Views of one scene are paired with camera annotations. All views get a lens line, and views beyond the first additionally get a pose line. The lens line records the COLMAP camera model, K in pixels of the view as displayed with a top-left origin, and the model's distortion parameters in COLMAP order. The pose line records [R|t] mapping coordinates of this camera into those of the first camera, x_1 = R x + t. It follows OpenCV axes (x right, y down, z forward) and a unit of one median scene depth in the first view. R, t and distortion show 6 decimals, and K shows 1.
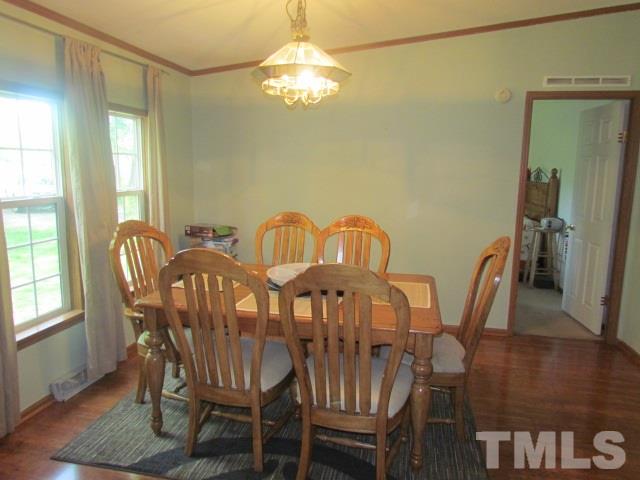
lens RADIAL K [[461.7, 0, 319.5], [0, 461.7, 240.1], [0, 0, 1]] dist [-0.013439, 0.004790]
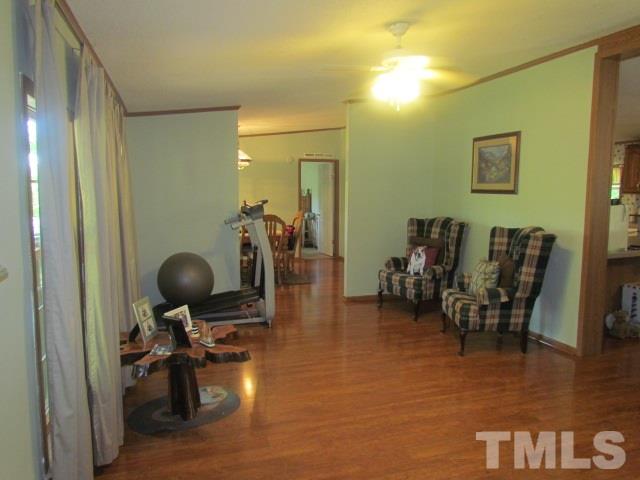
lens RADIAL K [[461.7, 0, 320.4], [0, 461.7, 238.9], [0, 0, 1]] dist [-0.013439, 0.004790]
pose [[0.866955, -0.066113, 0.493981, -0.525386], [0.090904, 0.995512, -0.026303, 0.138694], [-0.490025, 0.067708, 0.869075, -0.888021]]
